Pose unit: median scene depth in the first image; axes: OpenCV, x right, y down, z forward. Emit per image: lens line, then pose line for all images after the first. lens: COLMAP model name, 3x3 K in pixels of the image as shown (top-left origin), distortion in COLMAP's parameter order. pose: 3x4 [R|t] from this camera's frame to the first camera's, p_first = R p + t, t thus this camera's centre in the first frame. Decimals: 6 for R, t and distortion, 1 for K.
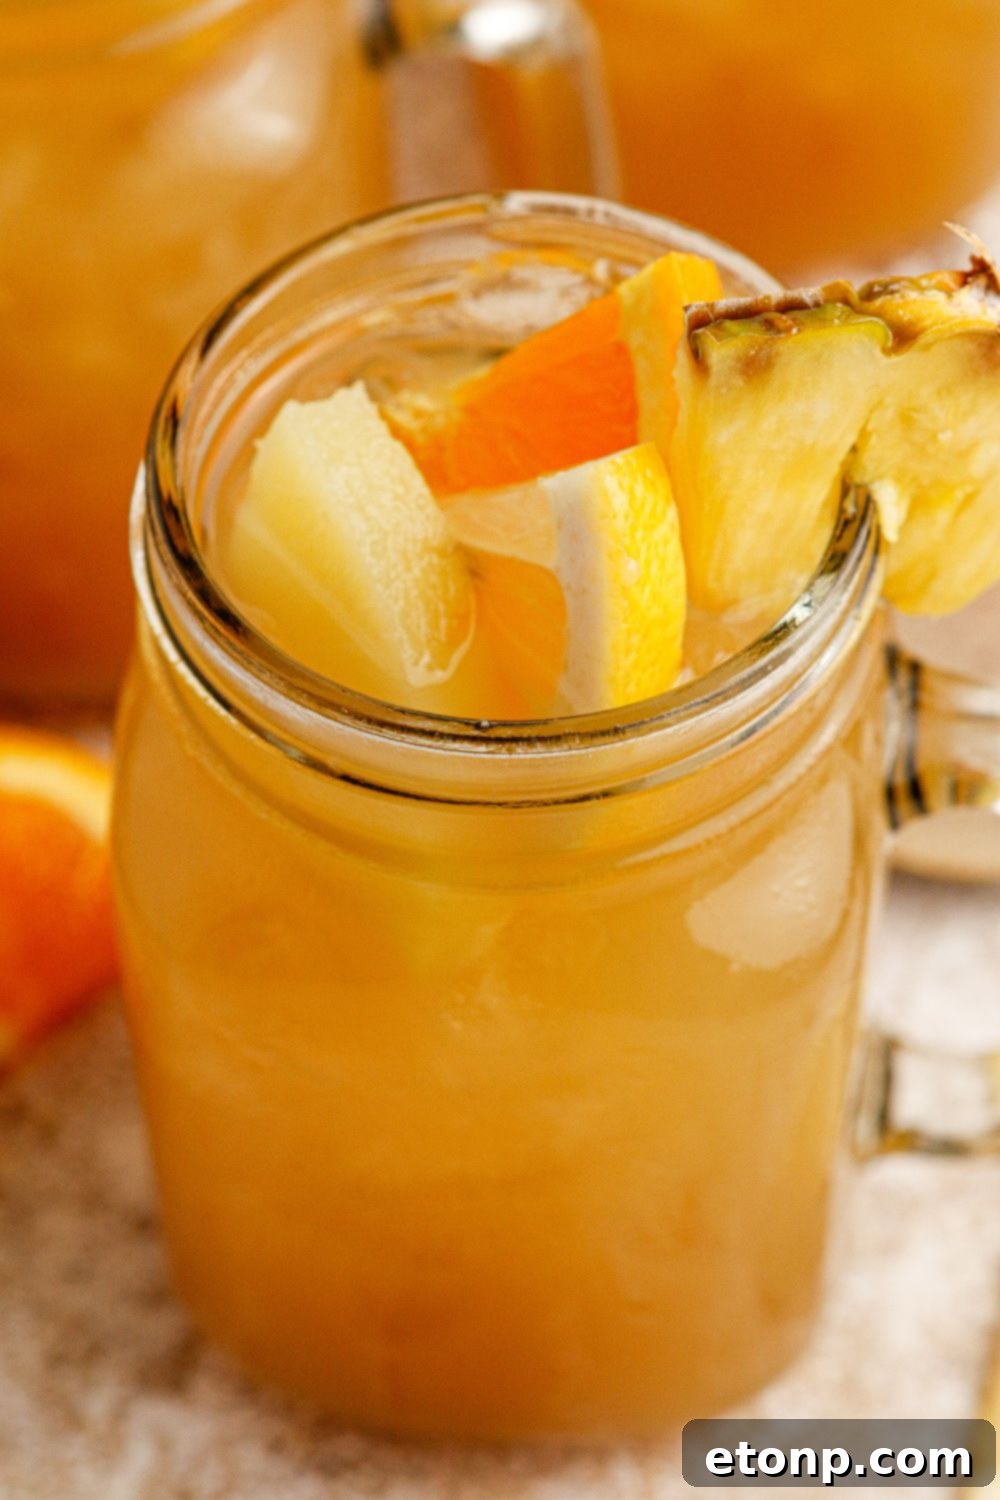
lens RADIAL K [[4029.4, 0, 500.0], [0, 4029.4, 750.0], [0, 0, 1]] dist [0.115265, 1.243092]
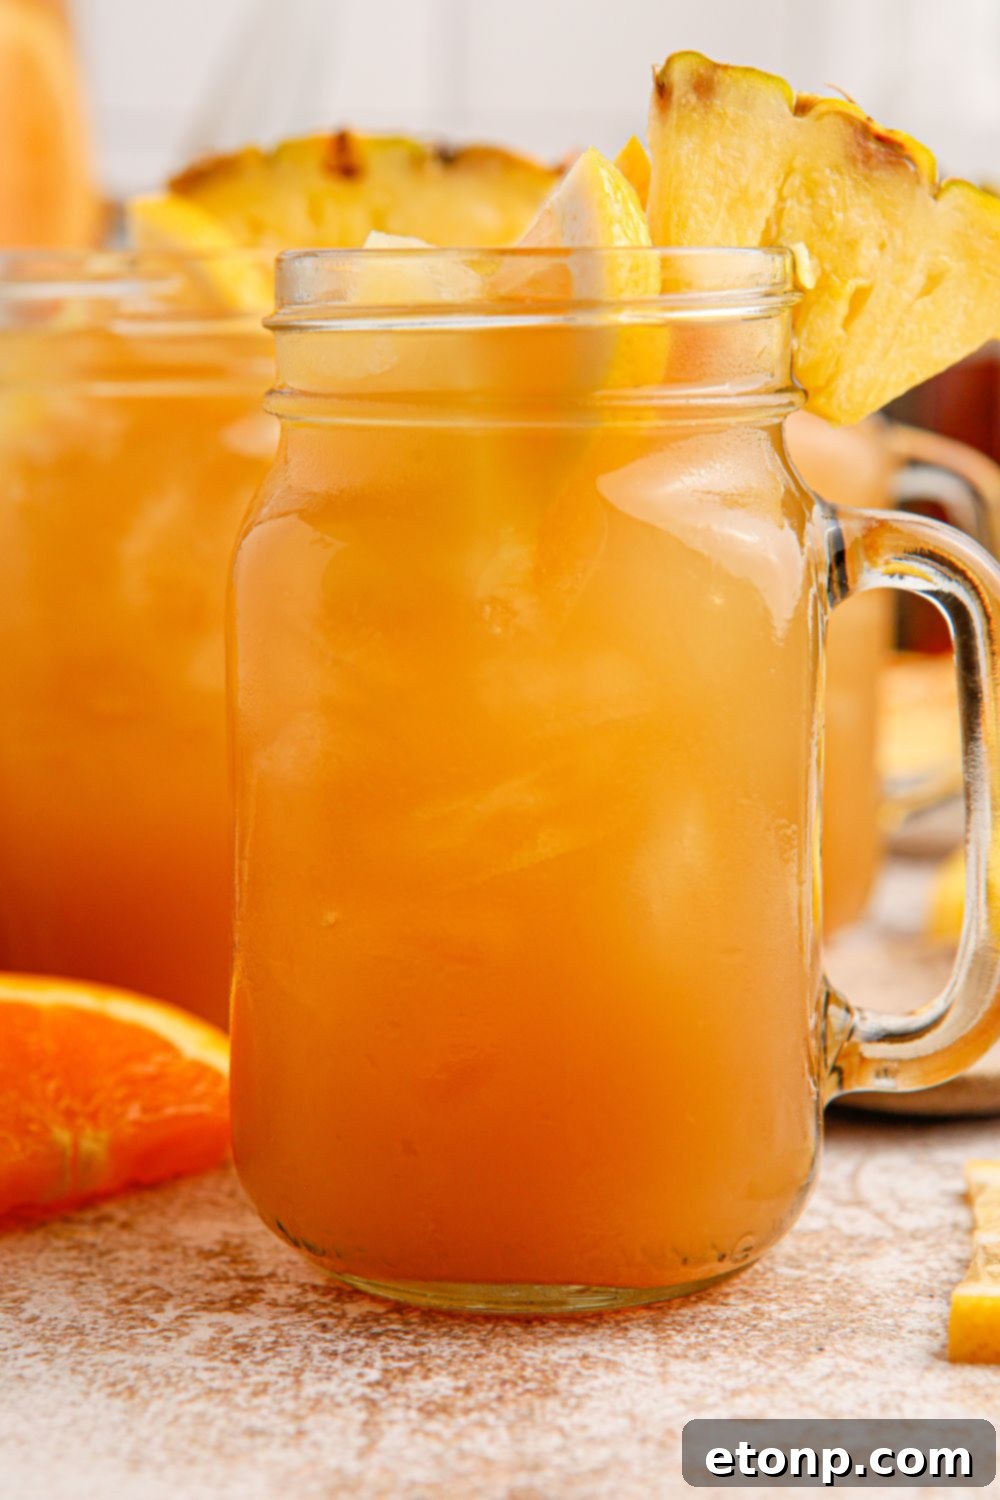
lens RADIAL K [[3049.8, 0, 529.3], [0, 3049.8, 721.1], [0, 0, 1]] dist [0.243582, 0.174572]
pose [[0.999521, 0.001186, 0.030931, -0.032226], [0.020956, 0.709503, -0.704391, 0.808464], [-0.022782, 0.704701, 0.709138, 0.354310]]
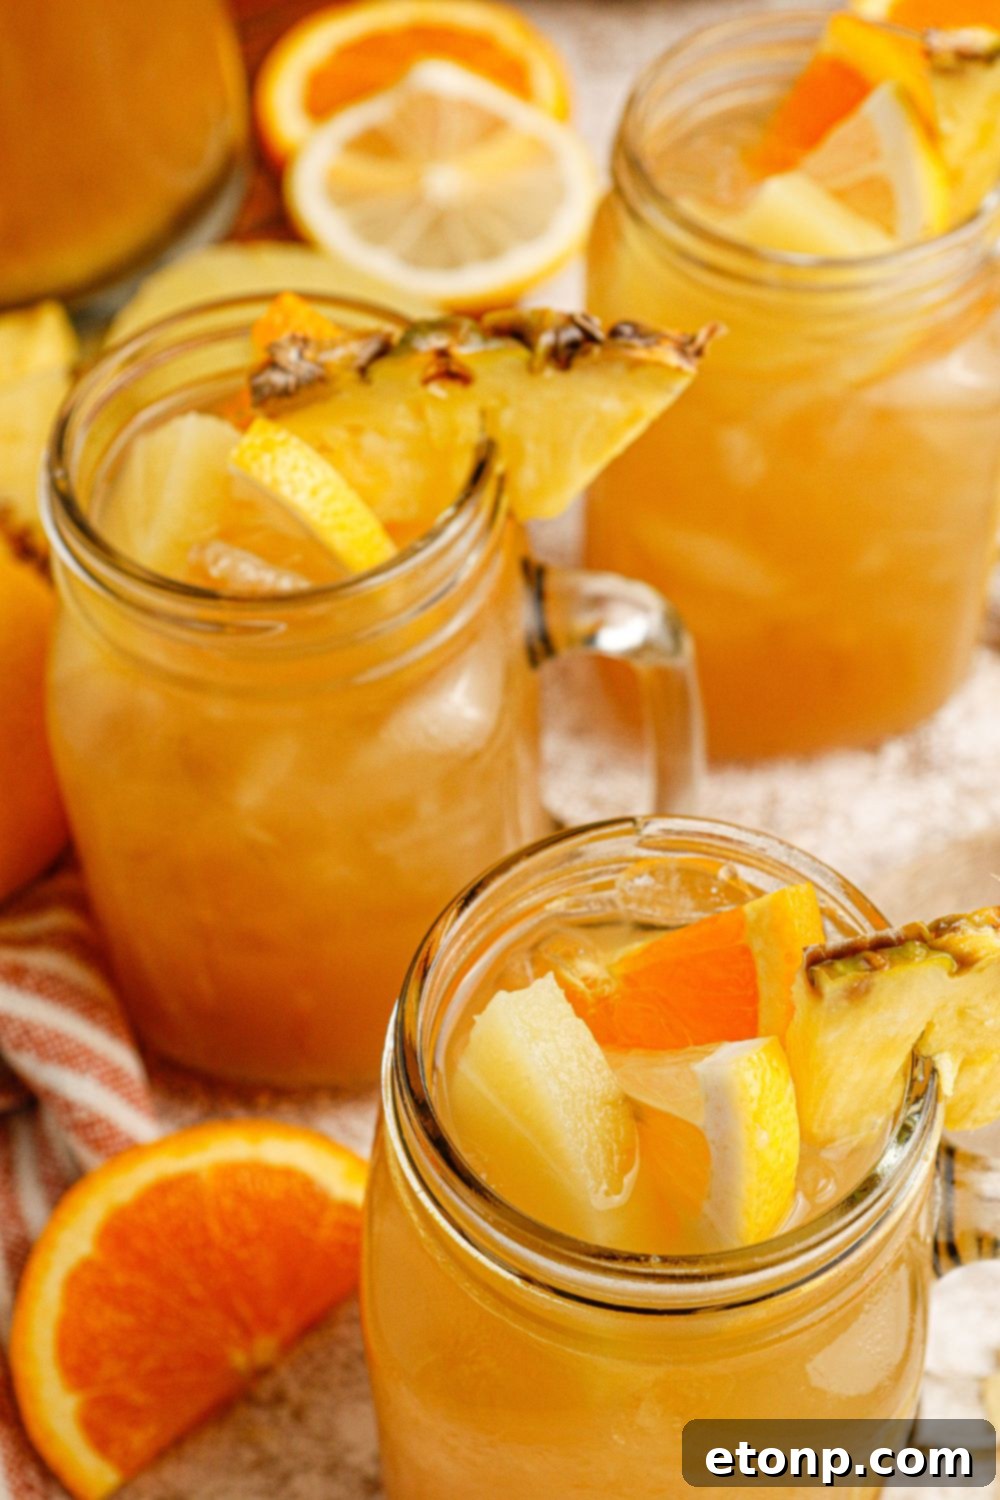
lens RADIAL K [[2600.7, 0, 500.0], [0, 2600.7, 750.0], [0, 0, 1]] dist [-0.016051, -0.079591]
pose [[0.999960, -0.005806, -0.006764, -0.046383], [0.005636, 0.999677, -0.024800, -0.147051], [0.006906, 0.024761, 0.999670, 0.128988]]
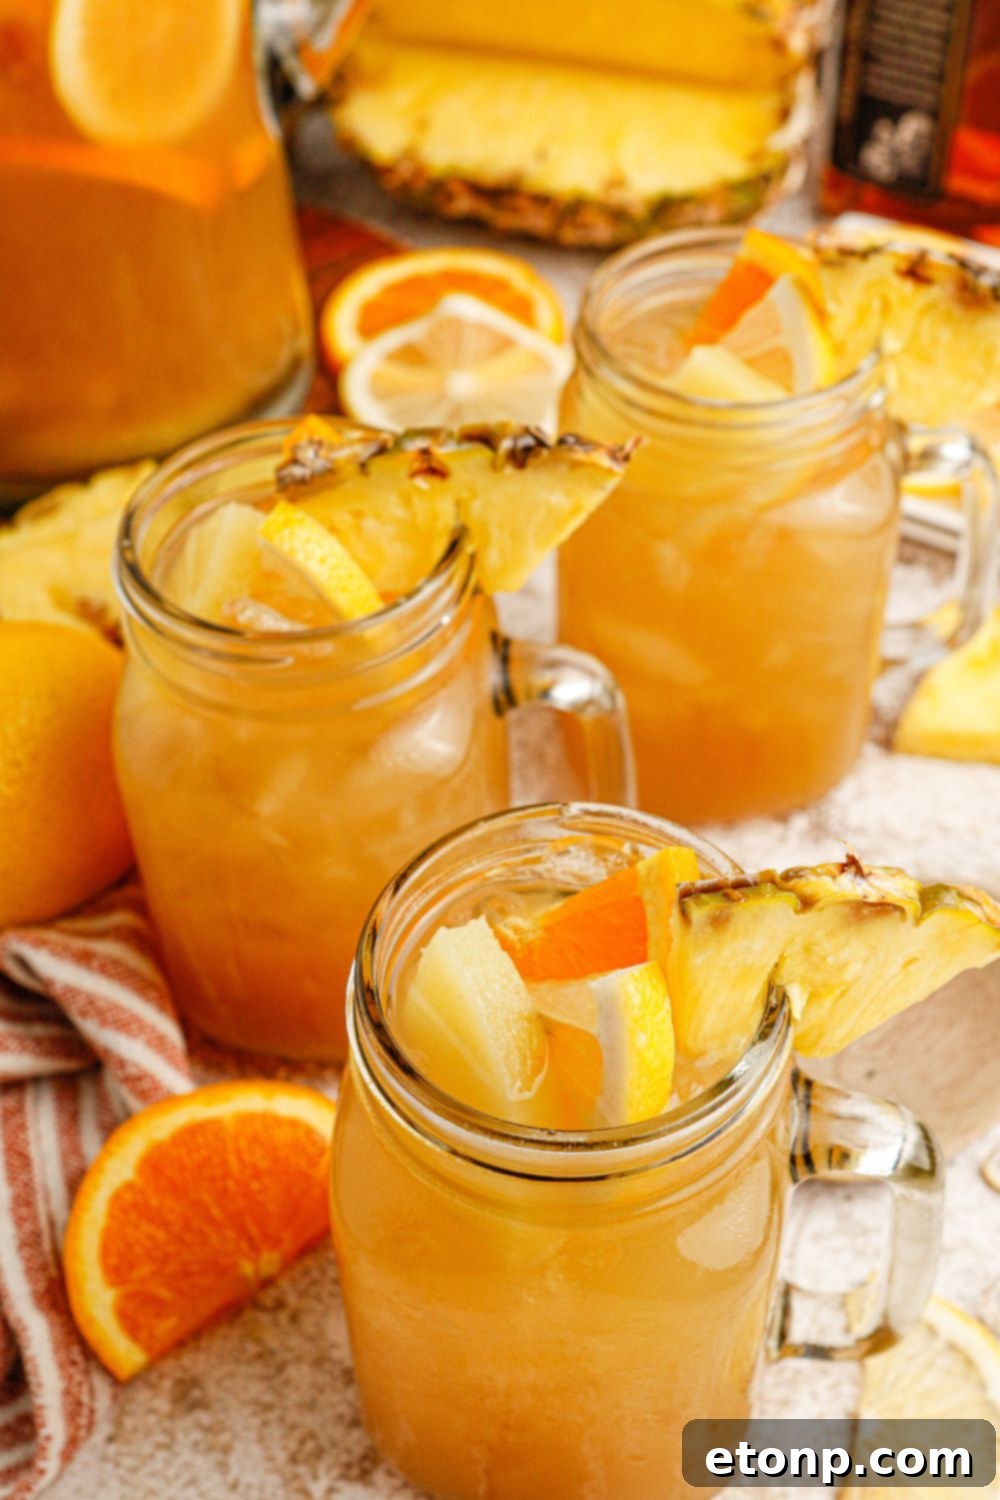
lens RADIAL K [[2066.4, 0, 500.0], [0, 2066.4, 750.0], [0, 0, 1]] dist [-0.066869, 0.048141]
pose [[0.999238, 0.019979, -0.033529, -0.000024], [-0.023766, 0.992889, -0.116647, -0.060335], [0.030960, 0.117355, 0.992607, 0.134142]]
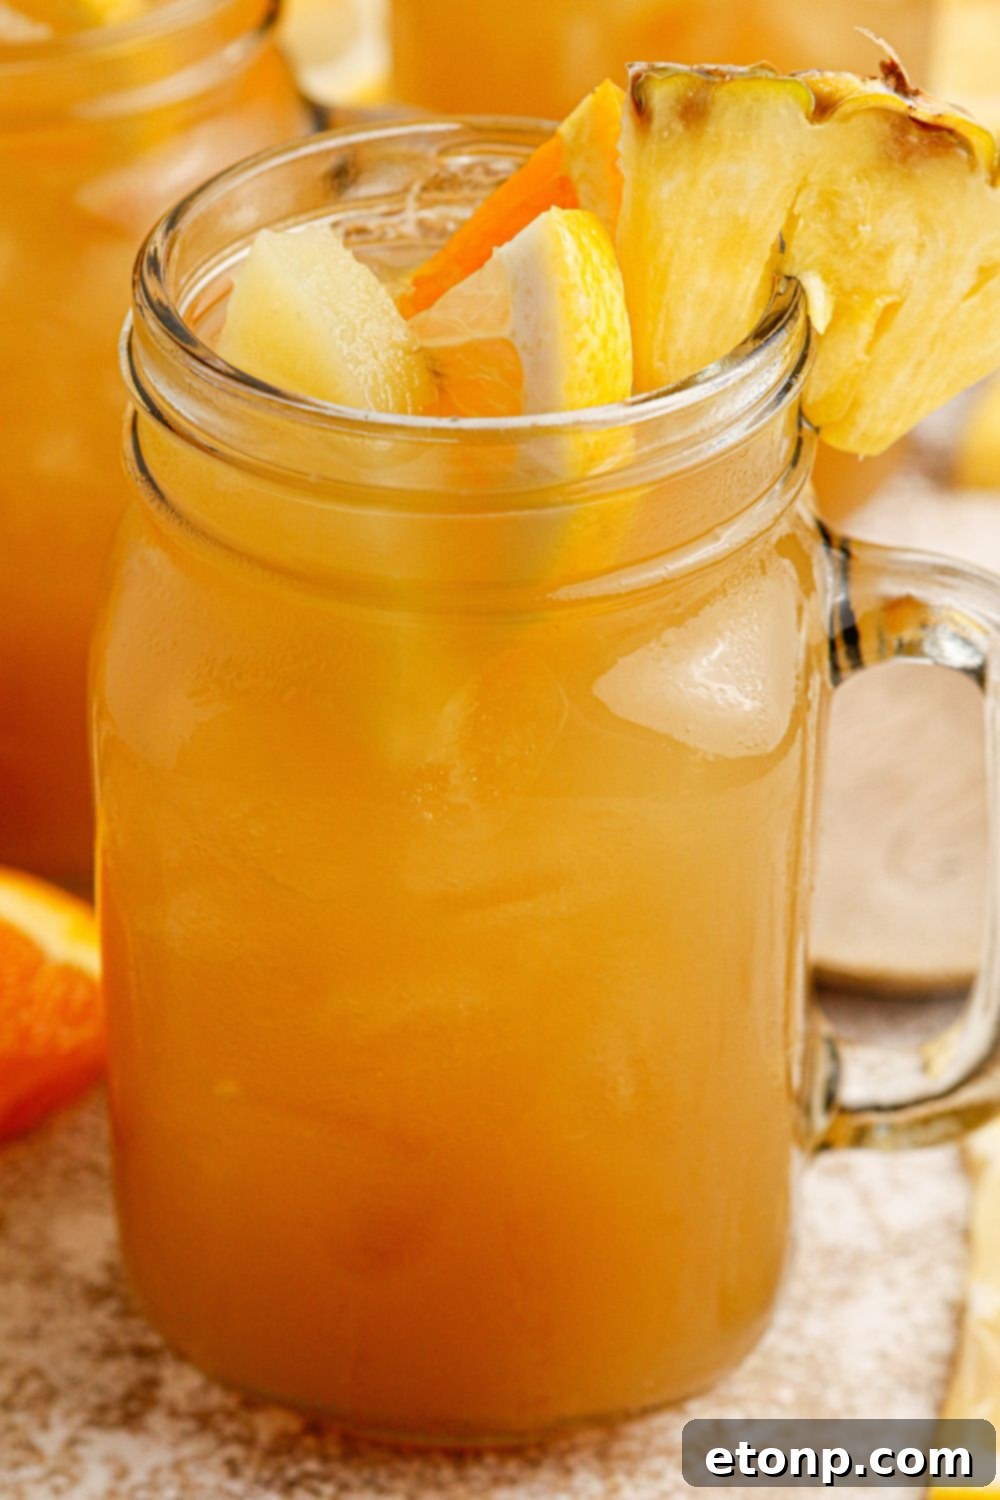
lens RADIAL K [[4029.4, 0, 500.0], [0, 4029.4, 750.0], [0, 0, 1]] dist [0.115265, 1.243092]
pose [[0.999052, -0.014147, 0.041176, -0.035644], [0.026365, 0.949196, -0.313578, 0.395455], [-0.034648, 0.314366, 0.948669, 0.006447]]
